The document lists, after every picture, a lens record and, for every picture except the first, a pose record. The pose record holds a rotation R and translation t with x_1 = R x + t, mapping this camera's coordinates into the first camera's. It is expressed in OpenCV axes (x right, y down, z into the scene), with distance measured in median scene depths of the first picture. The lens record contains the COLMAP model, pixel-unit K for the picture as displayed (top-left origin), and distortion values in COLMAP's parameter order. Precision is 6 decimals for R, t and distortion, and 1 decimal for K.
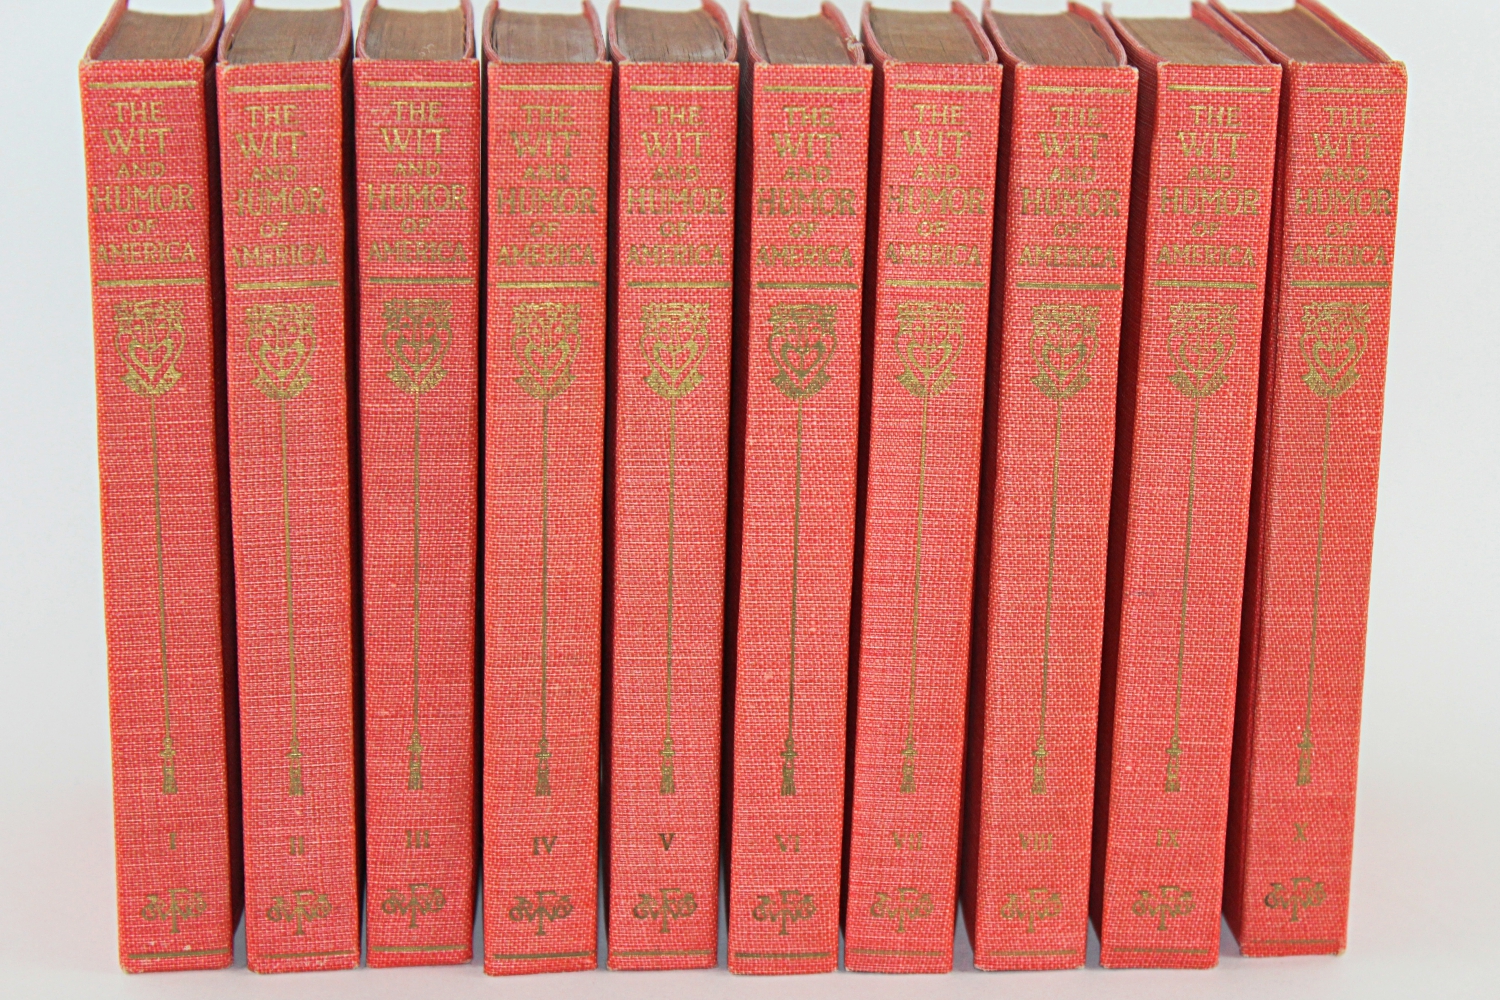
lens RADIAL K [[2345.2, 0, 750.0], [0, 2345.2, 500.0], [0, 0, 1]] dist [0.038108, 0.050654]
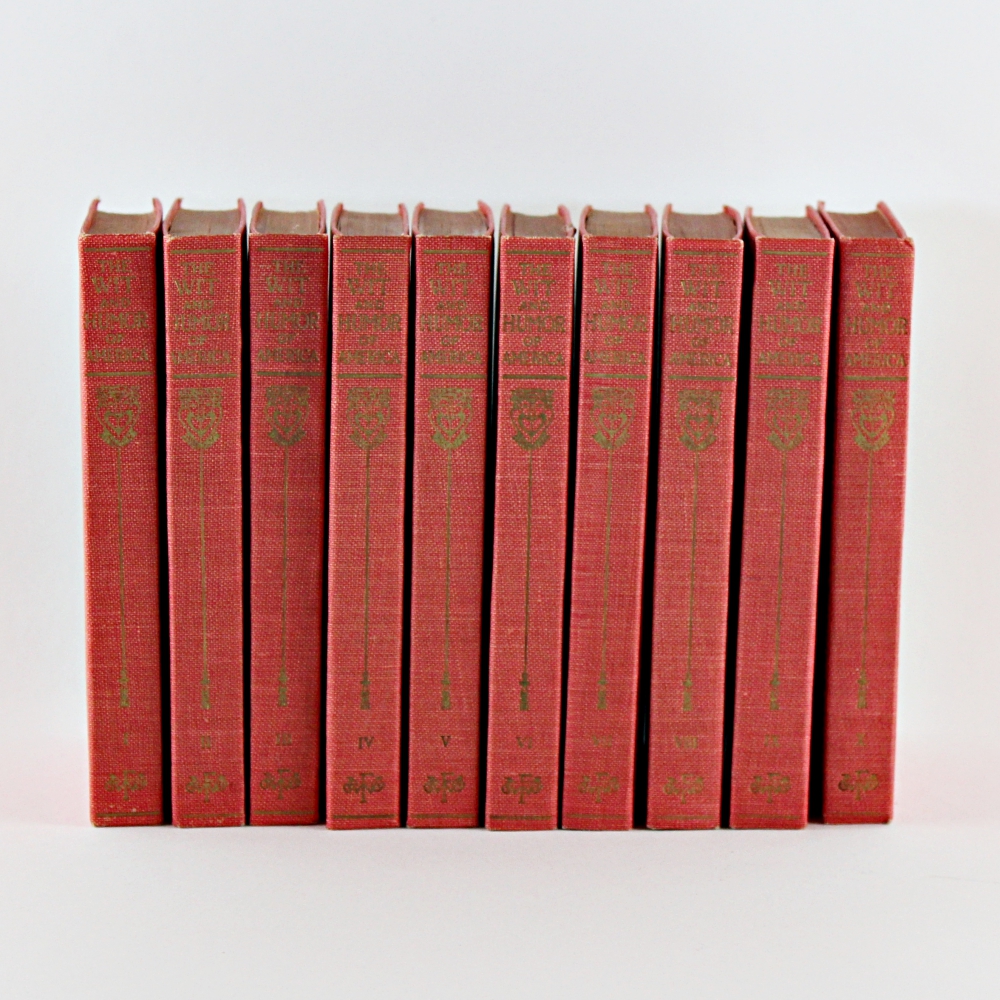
lens RADIAL K [[1689.2, 0, 500.0], [0, 1689.2, 500.0], [0, 0, 1]] dist [0.018849, 0.034249]
pose [[0.999892, 0.003891, -0.014182, 0.015954], [-0.004484, 0.999107, -0.042024, 0.035312], [0.014005, 0.042083, 0.999016, -0.117148]]
